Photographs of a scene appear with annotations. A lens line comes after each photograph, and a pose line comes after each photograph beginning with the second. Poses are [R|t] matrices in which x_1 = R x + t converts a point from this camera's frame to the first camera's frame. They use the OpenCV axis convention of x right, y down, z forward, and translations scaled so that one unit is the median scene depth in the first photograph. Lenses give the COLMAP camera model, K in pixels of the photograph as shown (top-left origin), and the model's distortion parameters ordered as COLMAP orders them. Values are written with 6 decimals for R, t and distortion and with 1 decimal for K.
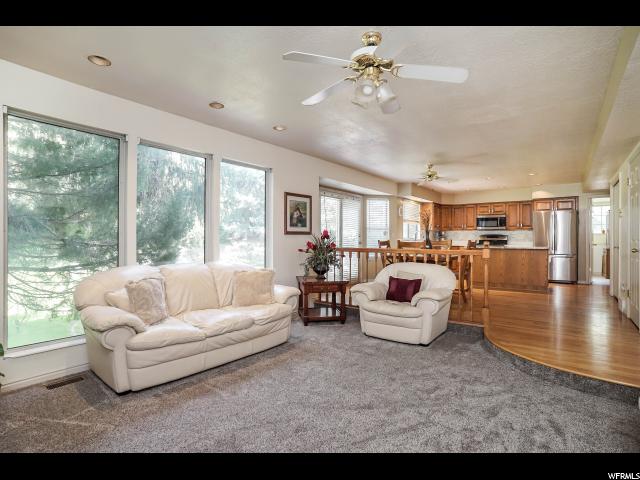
lens RADIAL K [[338.8, 0, 331.6], [0, 338.8, 235.5], [0, 0, 1]] dist [-0.039108, 0.002714]
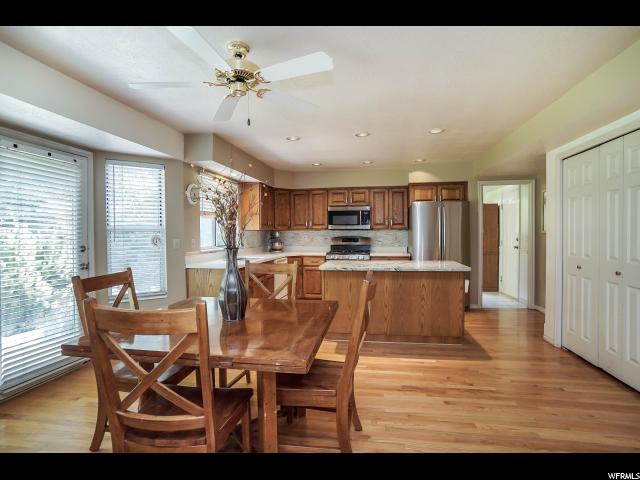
lens RADIAL K [[338.8, 0, 325.0], [0, 338.8, 237.0], [0, 0, 1]] dist [-0.039108, 0.002714]
pose [[0.895199, -0.015531, 0.445395, 0.144235], [0.005661, 0.999708, 0.023481, -0.018818], [-0.445630, -0.018499, 0.895026, 0.443618]]
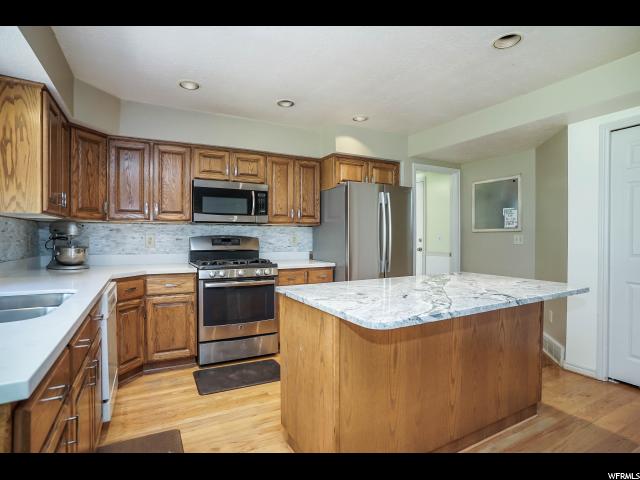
lens RADIAL K [[338.8, 0, 316.3], [0, 338.8, 239.4], [0, 0, 1]] dist [-0.039108, 0.002714]
pose [[0.444238, -0.014542, 0.895791, 0.191120], [-0.007687, 0.999770, 0.020042, -0.007409], [-0.895876, -0.015789, 0.444024, 0.773785]]
